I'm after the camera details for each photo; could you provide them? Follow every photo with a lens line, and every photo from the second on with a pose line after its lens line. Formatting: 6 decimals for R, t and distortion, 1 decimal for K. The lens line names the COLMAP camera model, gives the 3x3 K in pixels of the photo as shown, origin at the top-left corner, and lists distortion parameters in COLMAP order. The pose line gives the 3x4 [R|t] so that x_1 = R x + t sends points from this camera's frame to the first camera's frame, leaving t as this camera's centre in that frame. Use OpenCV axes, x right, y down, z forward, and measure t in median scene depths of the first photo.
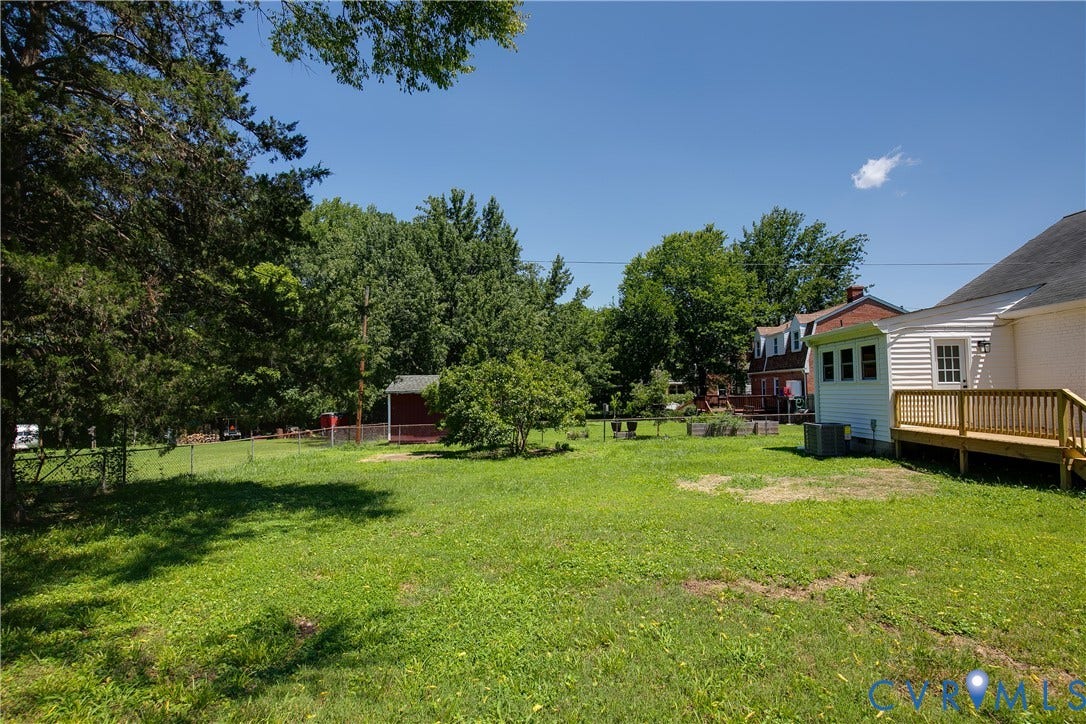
lens RADIAL K [[501.3, 0, 547.6], [0, 501.3, 371.0], [0, 0, 1]] dist [0.002333, -0.000007]
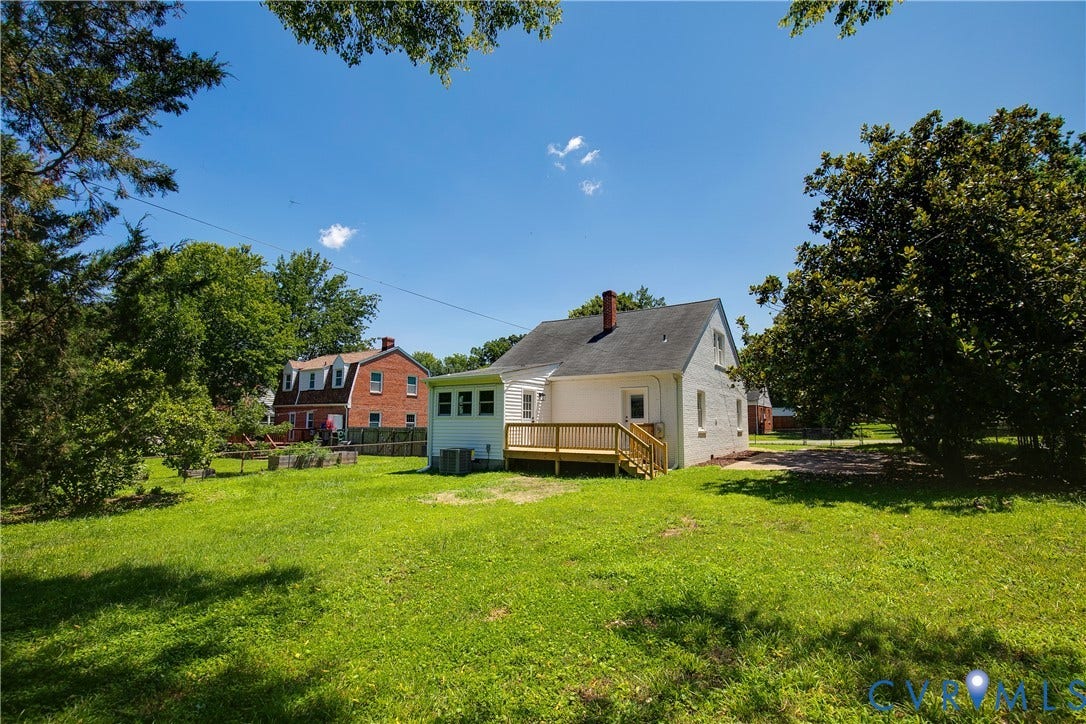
lens RADIAL K [[484.4, 0, 543.0], [0, 484.4, 373.5], [0, 0, 1]] dist [0.003713, 0.000623]
pose [[0.527492, 0.103604, 0.843219, -0.349024], [-0.045976, 0.994563, -0.093437, 0.017503], [-0.848315, 0.010519, 0.529387, 0.140691]]
